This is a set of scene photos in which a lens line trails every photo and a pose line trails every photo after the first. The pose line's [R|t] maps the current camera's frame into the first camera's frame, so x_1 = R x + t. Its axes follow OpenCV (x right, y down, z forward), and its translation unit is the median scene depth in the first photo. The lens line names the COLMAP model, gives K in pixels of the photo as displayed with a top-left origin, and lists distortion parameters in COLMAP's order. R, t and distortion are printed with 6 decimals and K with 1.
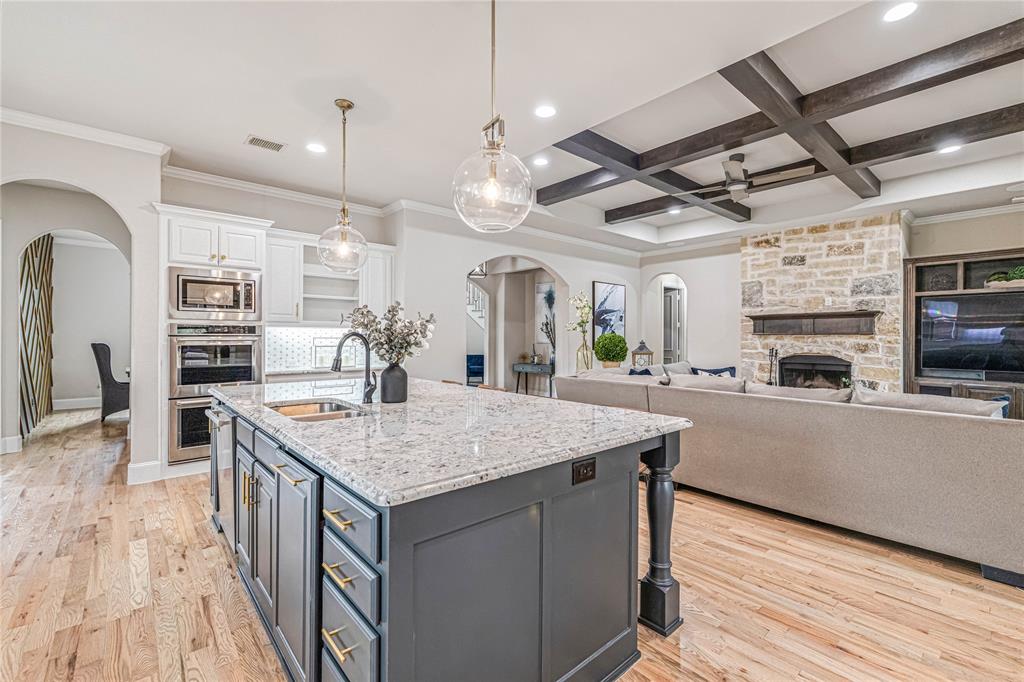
lens RADIAL K [[442.1, 0, 509.9], [0, 442.1, 337.3], [0, 0, 1]] dist [-0.002304, 0.000536]
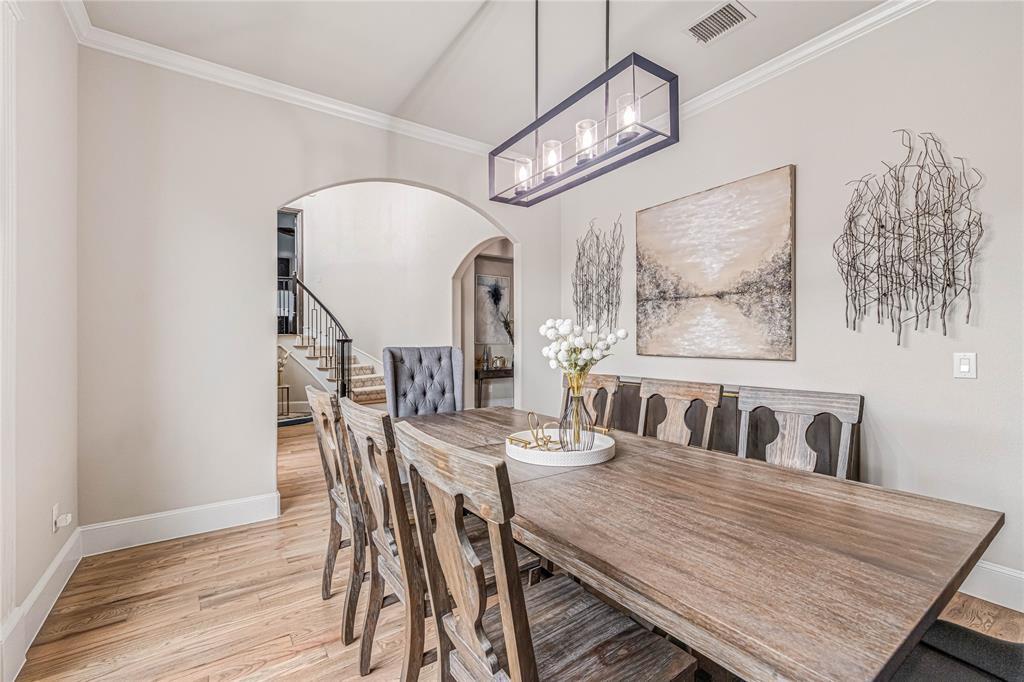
lens RADIAL K [[442.1, 0, 511.7], [0, 442.1, 340.8], [0, 0, 1]] dist [-0.002304, 0.000536]
pose [[0.119949, -0.000481, 0.992780, -1.387066], [0.000042, 1.000000, 0.000479, 0.011246], [-0.992780, -0.000016, 0.119949, 1.505087]]
